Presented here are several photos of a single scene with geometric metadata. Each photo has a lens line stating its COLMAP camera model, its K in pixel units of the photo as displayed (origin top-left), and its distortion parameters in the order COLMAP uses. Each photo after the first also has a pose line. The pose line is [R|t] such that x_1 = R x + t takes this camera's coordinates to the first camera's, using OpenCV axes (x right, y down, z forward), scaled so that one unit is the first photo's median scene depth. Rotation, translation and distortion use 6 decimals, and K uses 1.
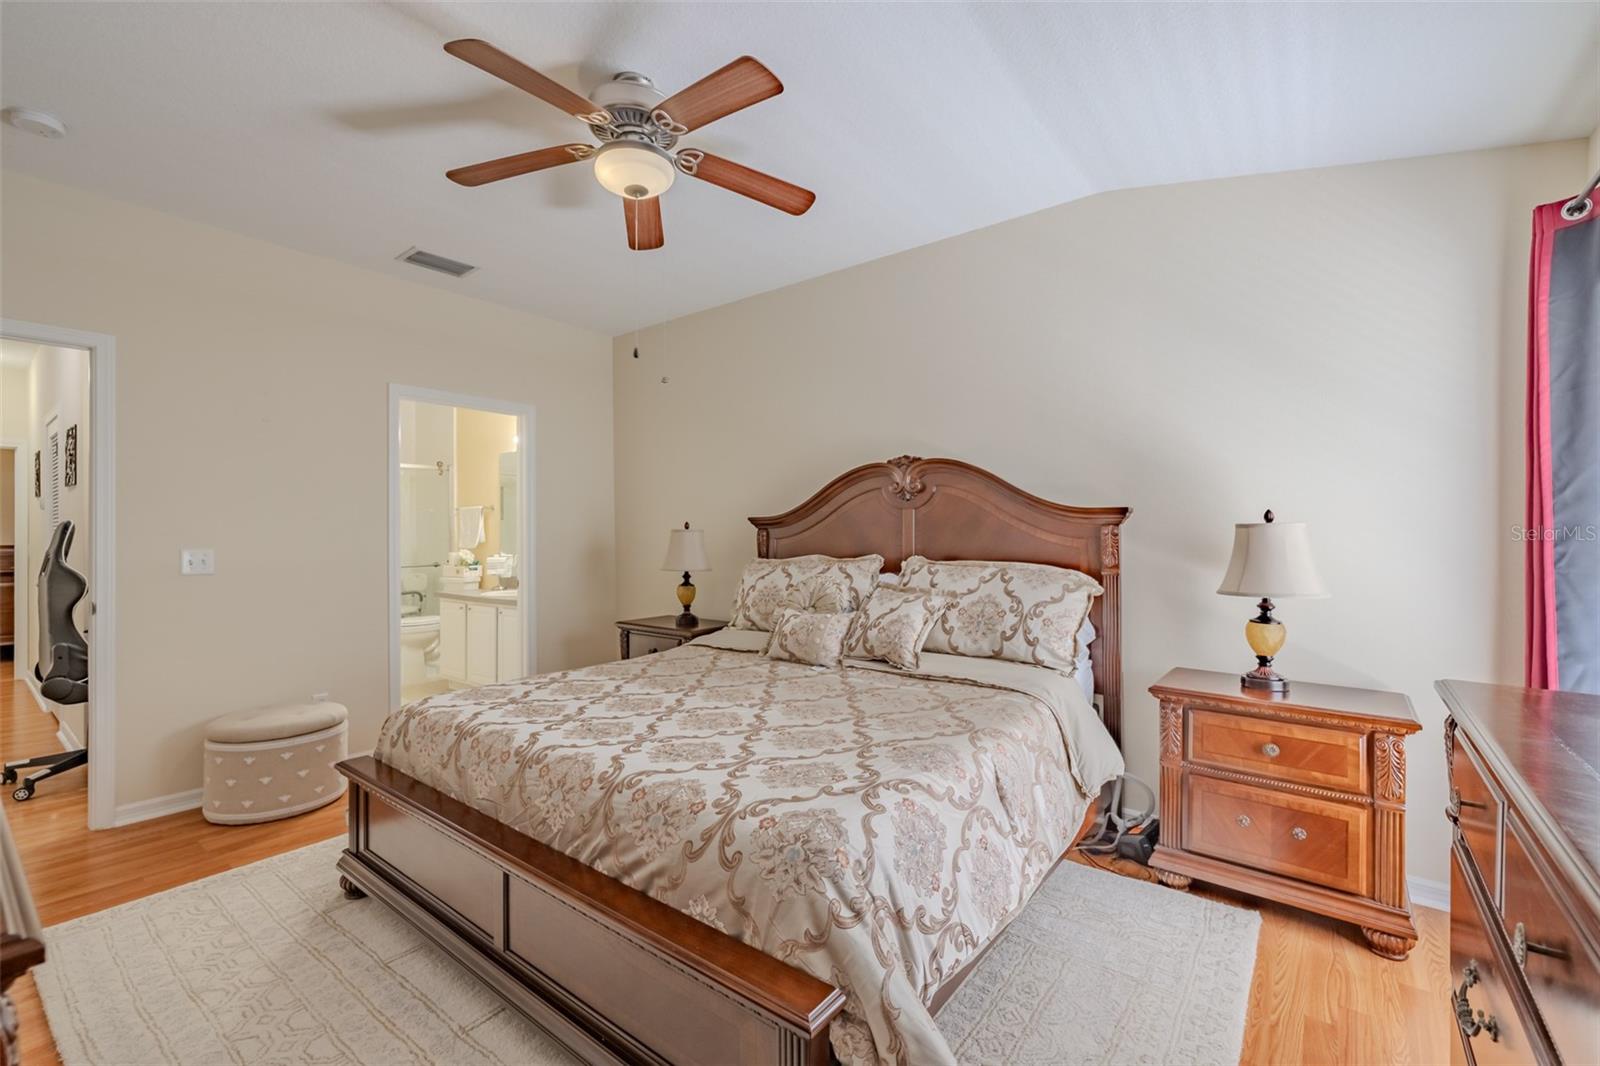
lens RADIAL K [[671.0, 0, 801.3], [0, 671.0, 530.8], [0, 0, 1]] dist [0.001950, -0.000458]
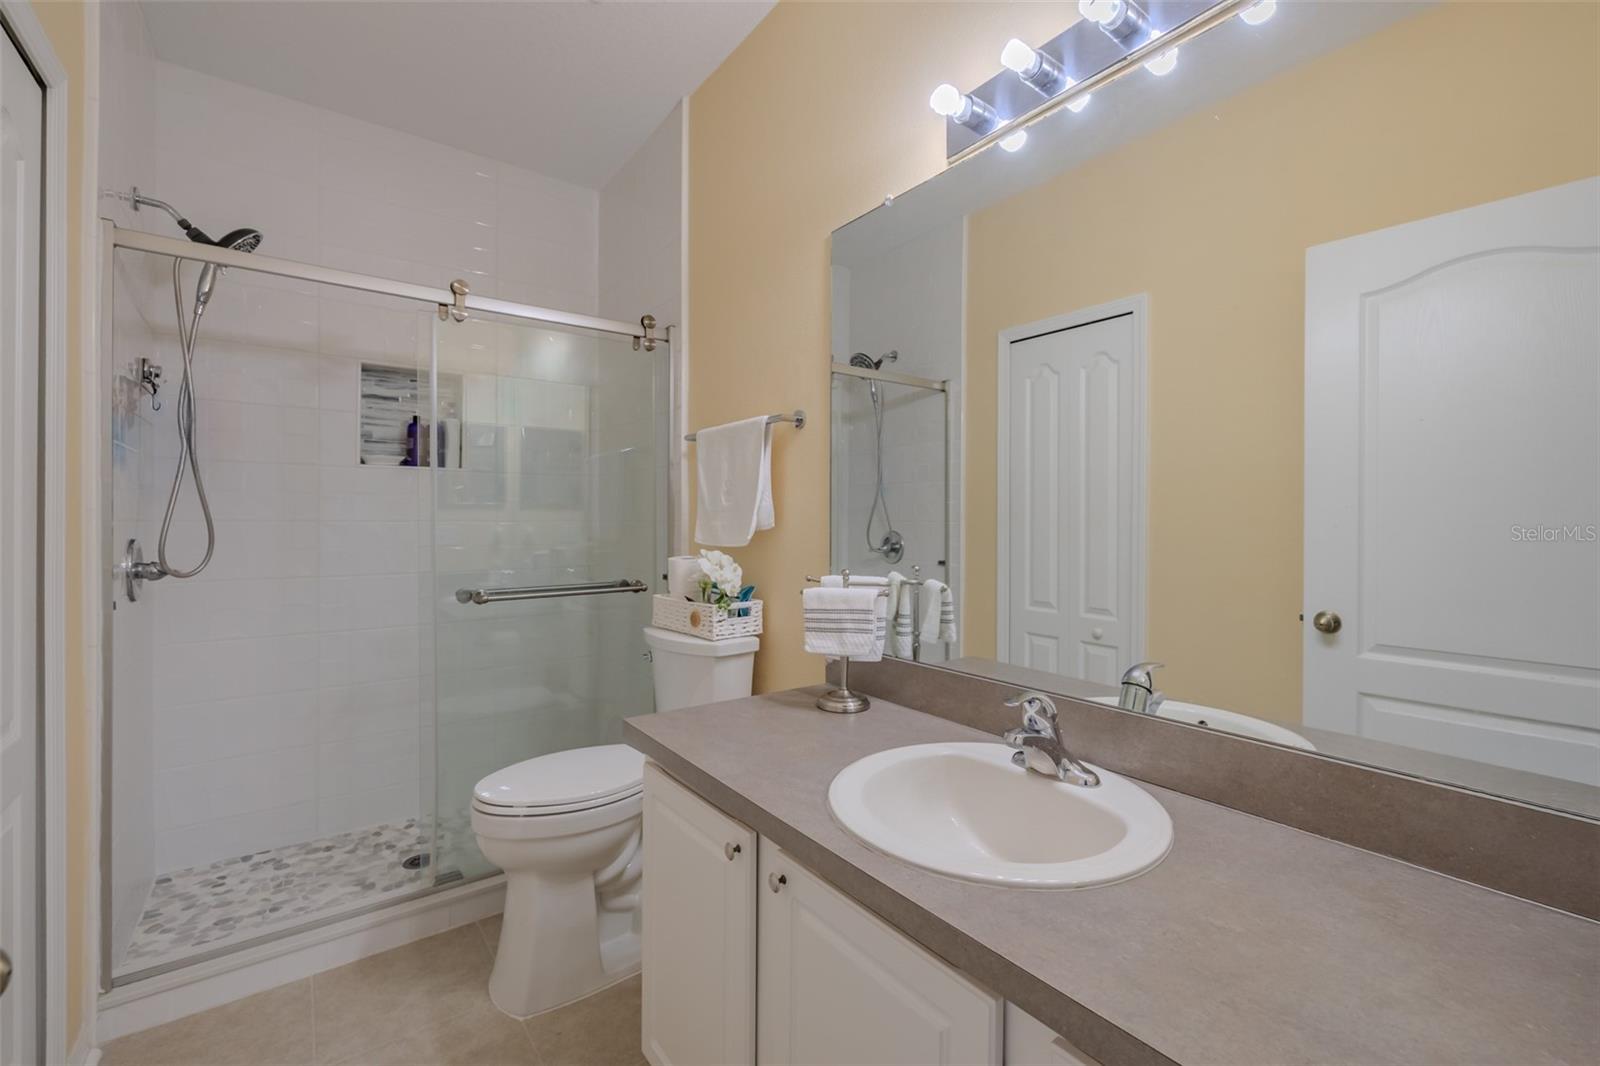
lens RADIAL K [[671.0, 0, 807.7], [0, 671.0, 523.0], [0, 0, 1]] dist [0.001950, -0.000458]
pose [[0.964128, 0.009985, -0.265250, -0.373147], [-0.009034, 0.999948, 0.004804, 0.012386], [0.265284, -0.002235, 0.964168, 0.701520]]
